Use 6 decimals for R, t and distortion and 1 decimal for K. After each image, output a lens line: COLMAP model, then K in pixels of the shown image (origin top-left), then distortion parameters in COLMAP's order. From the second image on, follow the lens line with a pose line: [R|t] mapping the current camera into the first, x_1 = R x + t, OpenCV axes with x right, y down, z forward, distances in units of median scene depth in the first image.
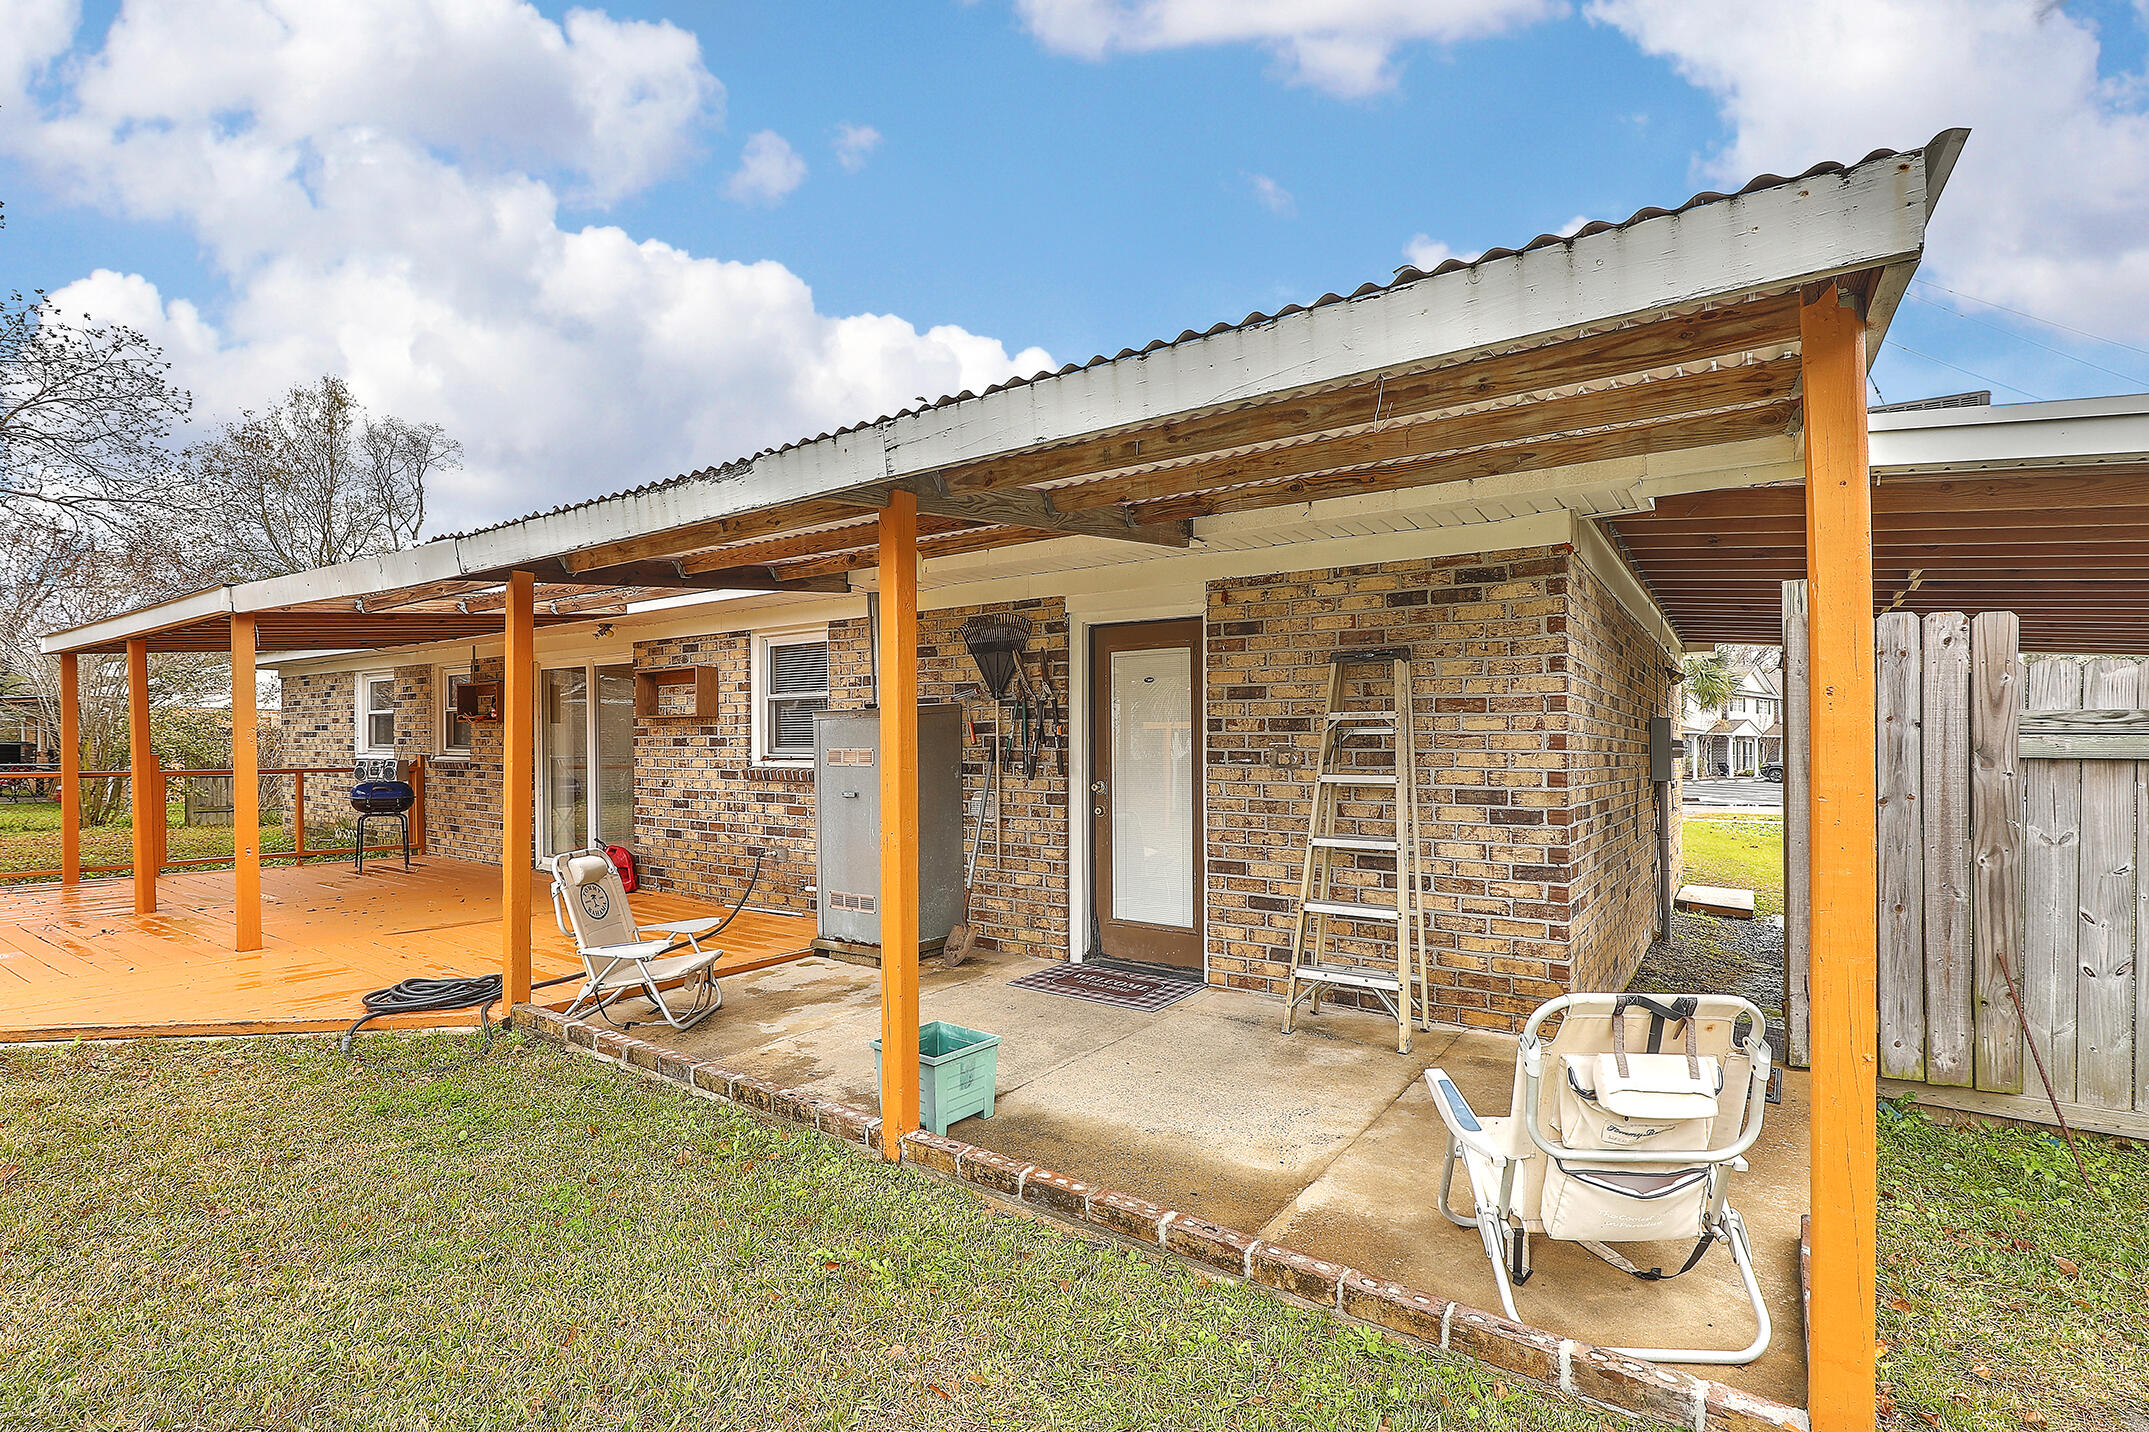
lens RADIAL K [[977.9, 0, 1075.5], [0, 977.9, 739.2], [0, 0, 1]] dist [-0.003839, 0.007386]
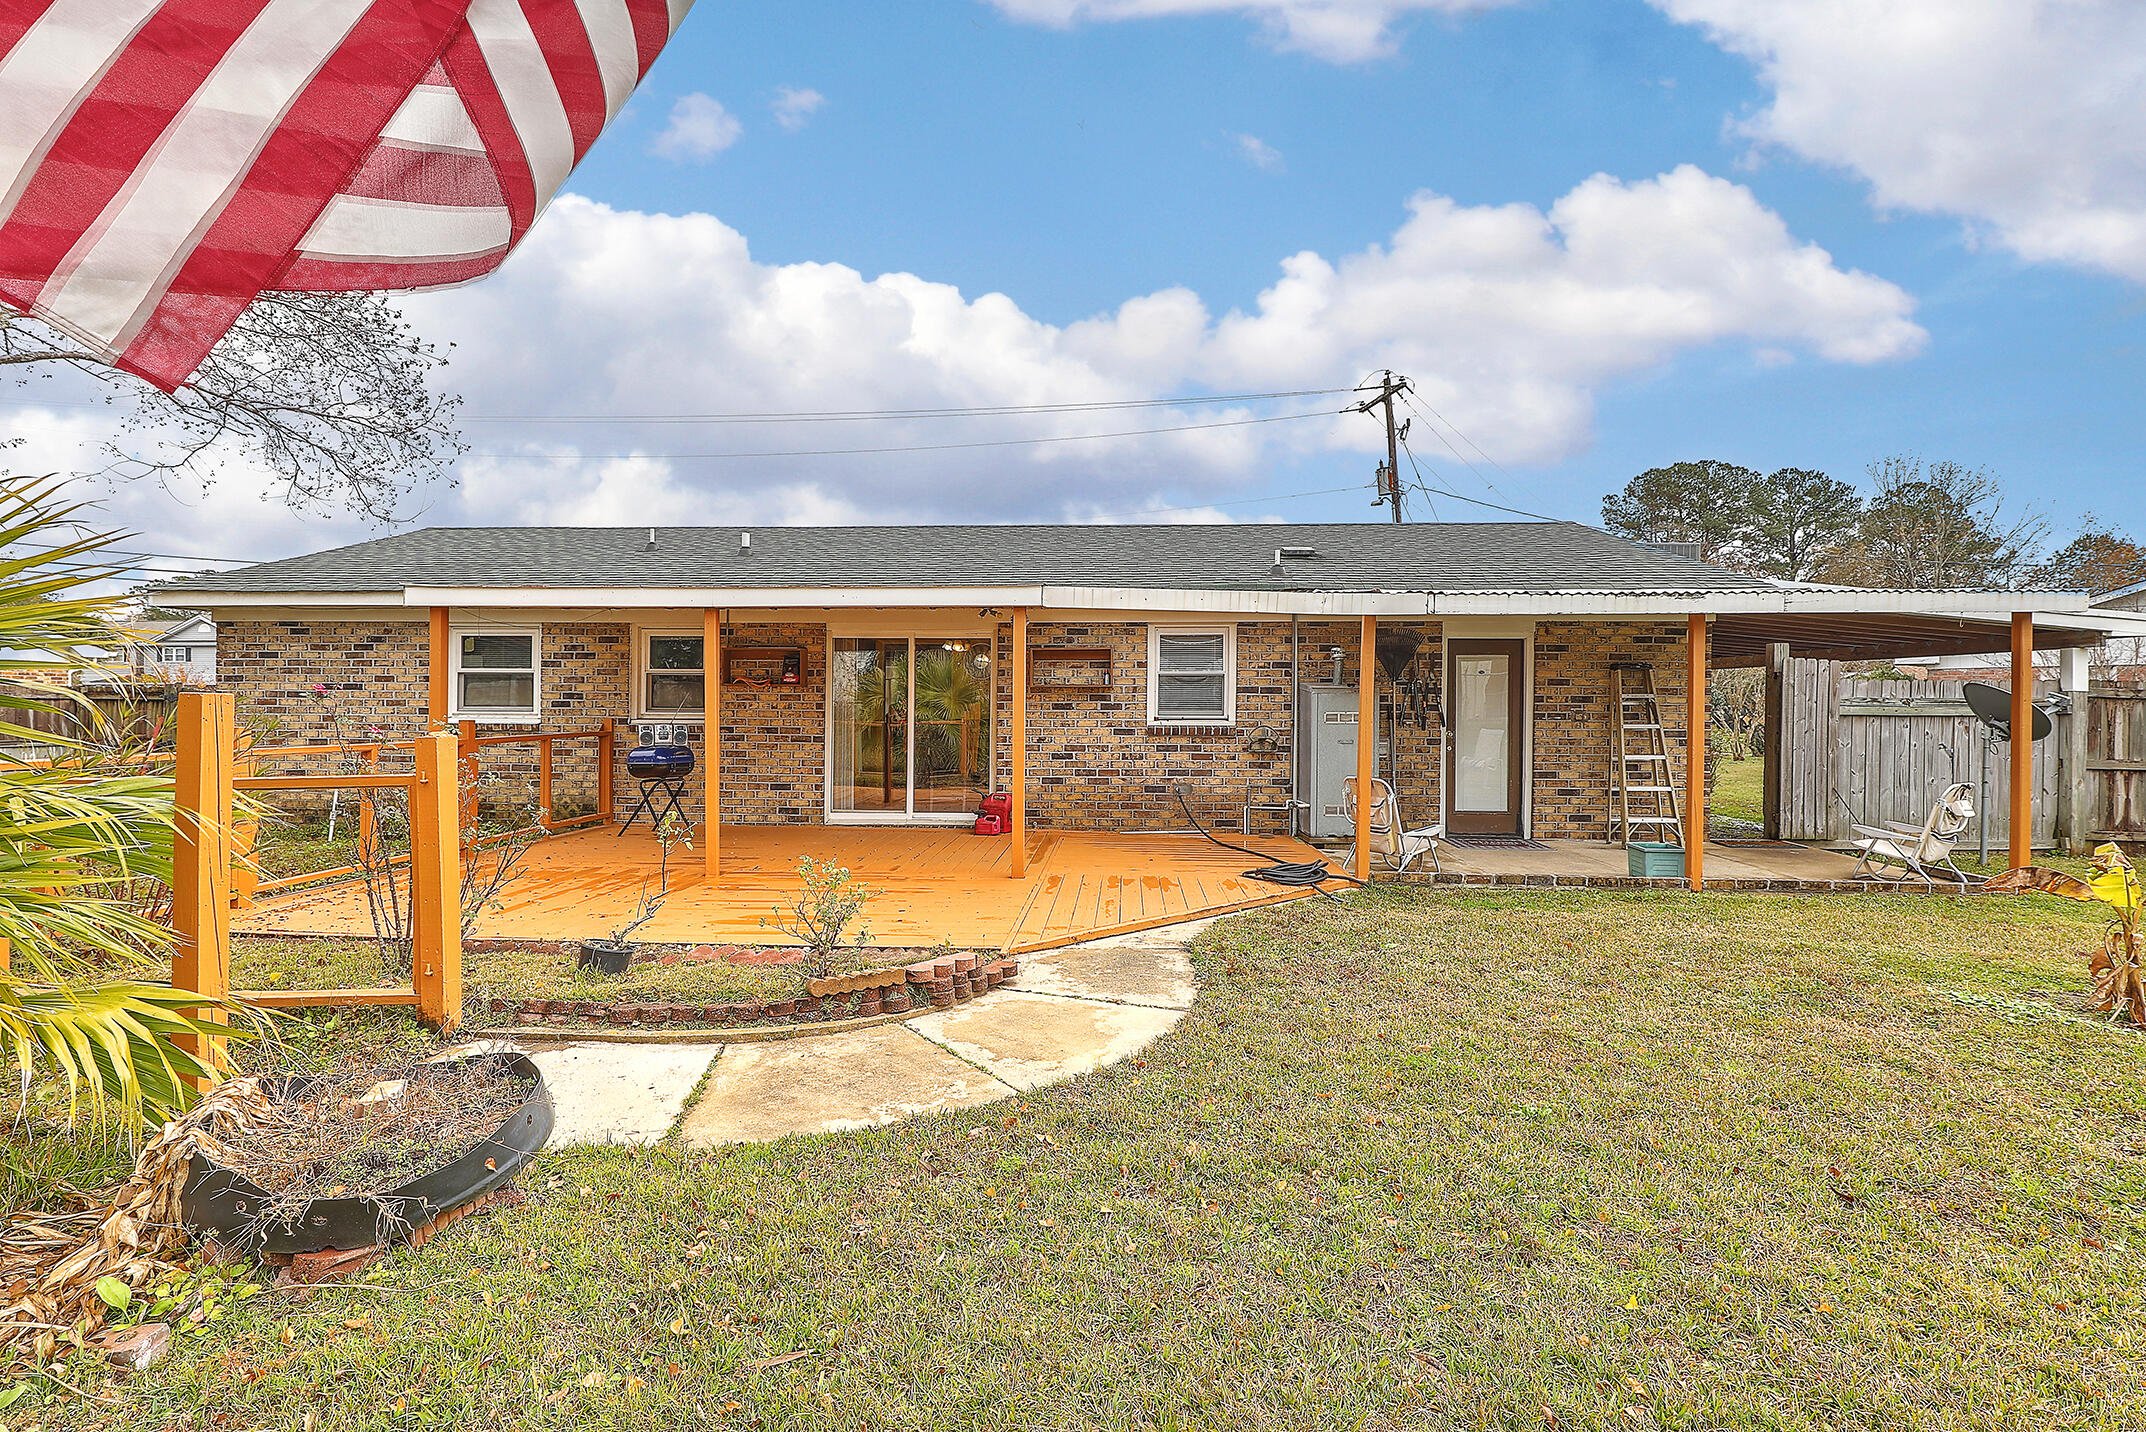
lens RADIAL K [[966.4, 0, 1072.9], [0, 966.4, 707.2], [0, 0, 1]] dist [-0.003753, 0.000018]
pose [[0.839080, 0.003400, 0.543998, -1.156129], [-0.004965, 0.999987, 0.001408, 0.002197], [-0.543986, -0.003883, 0.839086, -0.042565]]
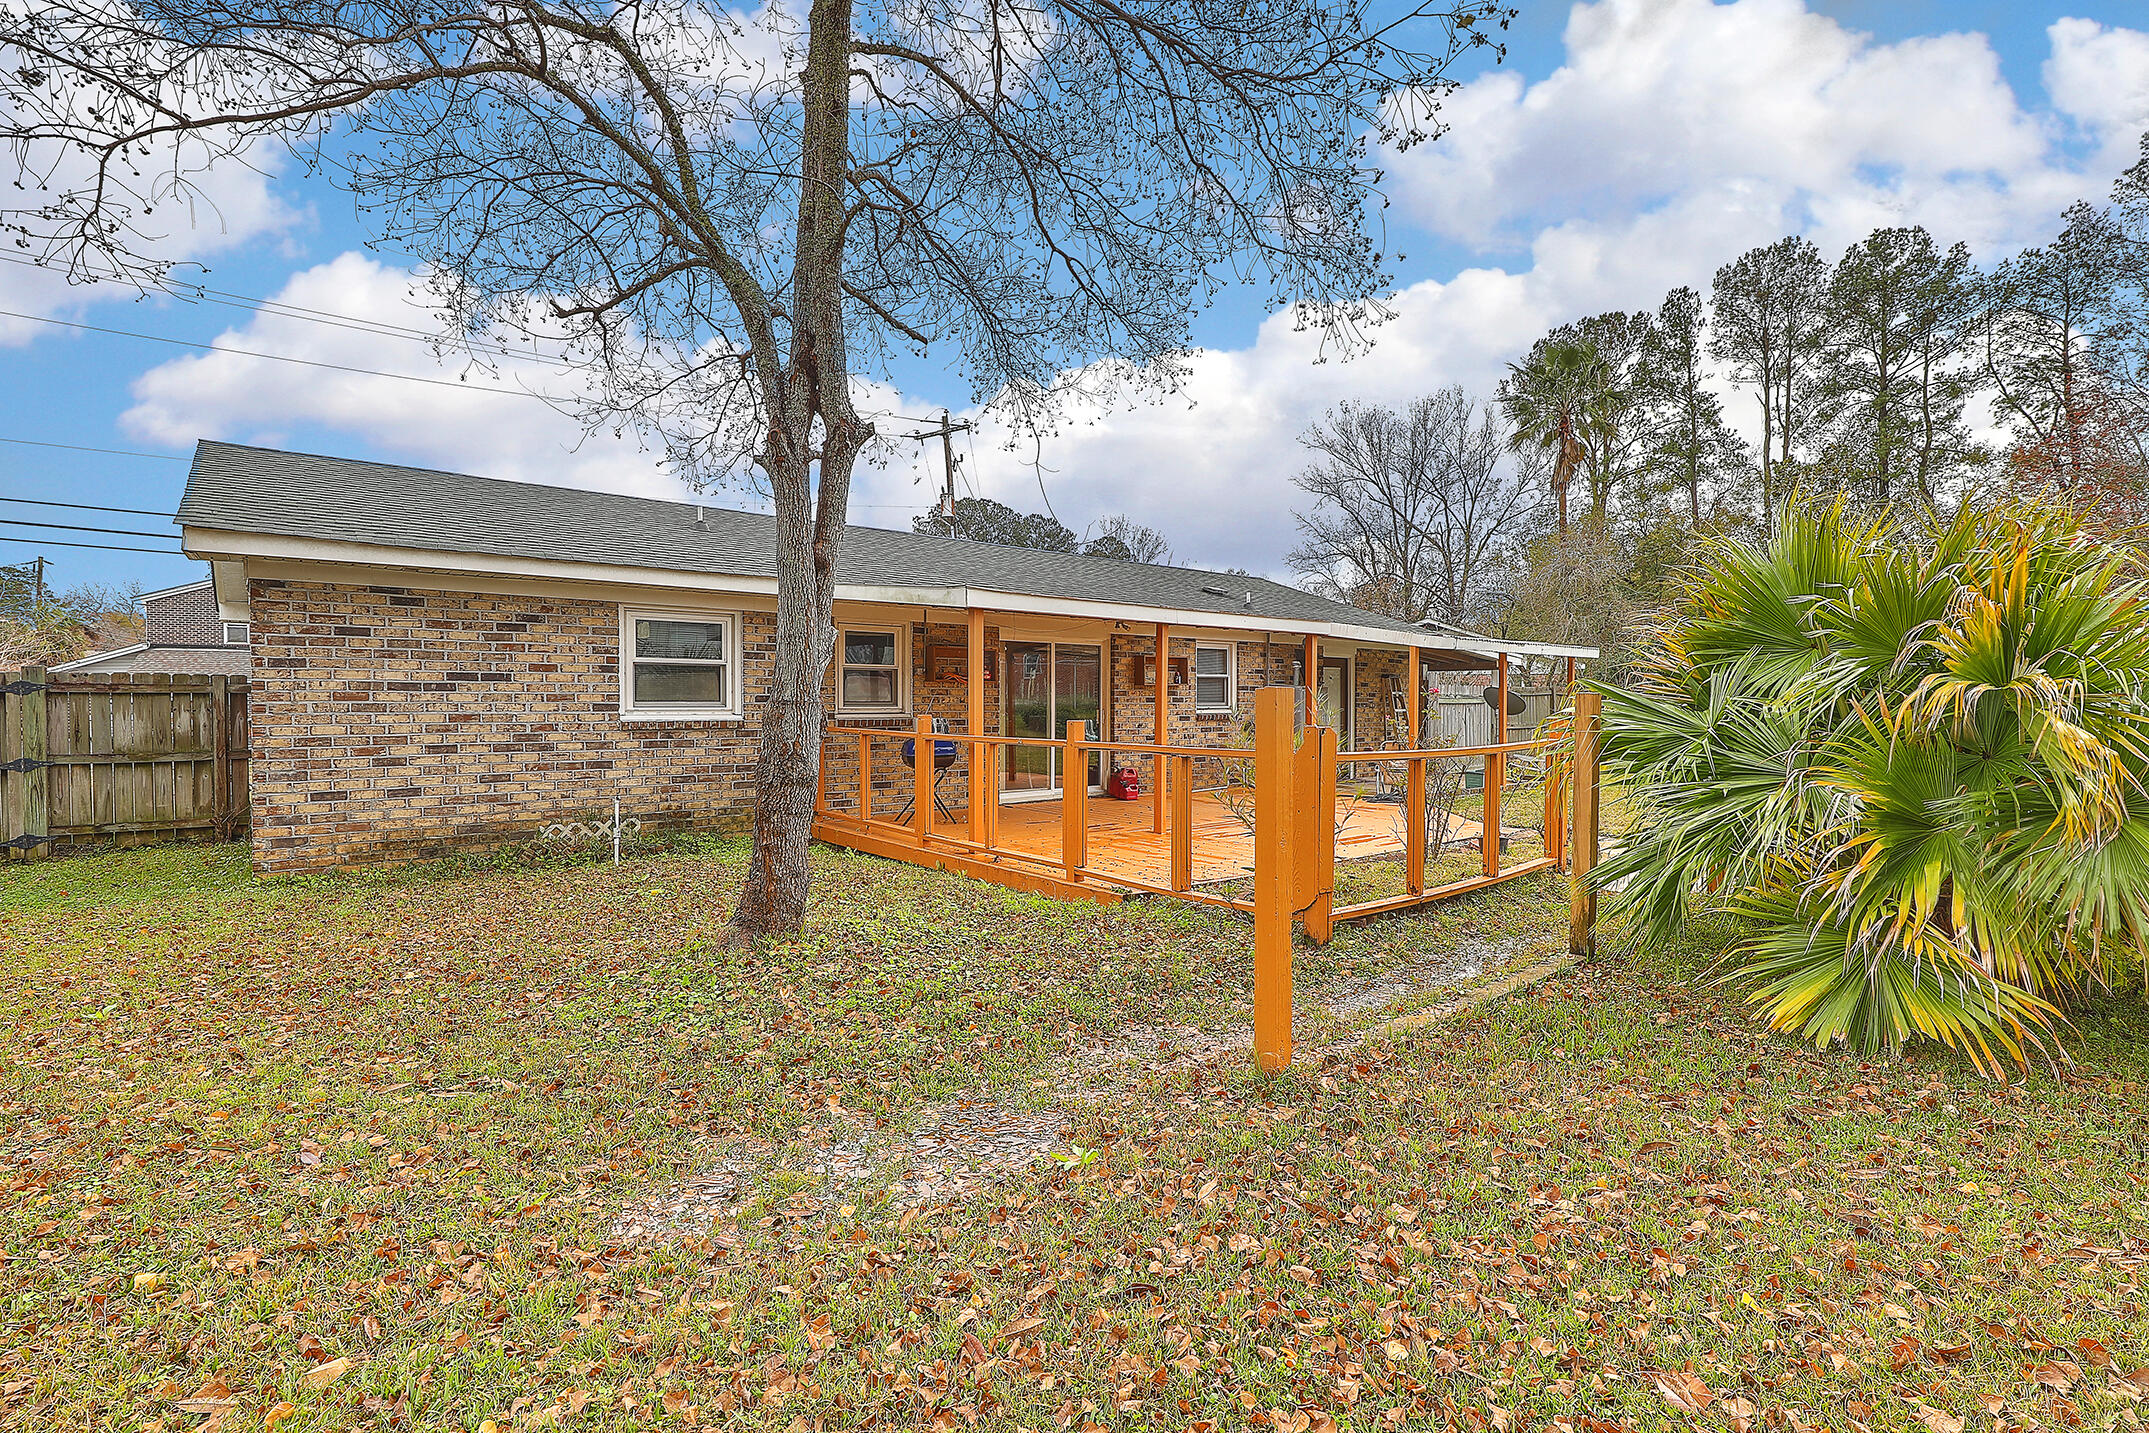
lens RADIAL K [[967.7, 0, 1074.4], [0, 967.7, 707.7], [0, 0, 1]] dist [-0.003753, 0.000018]
pose [[0.238321, -0.007215, 0.971160, -2.196396], [-0.003036, 0.999962, 0.008174, 0.003268], [-0.971182, -0.004896, 0.238290, 0.810413]]
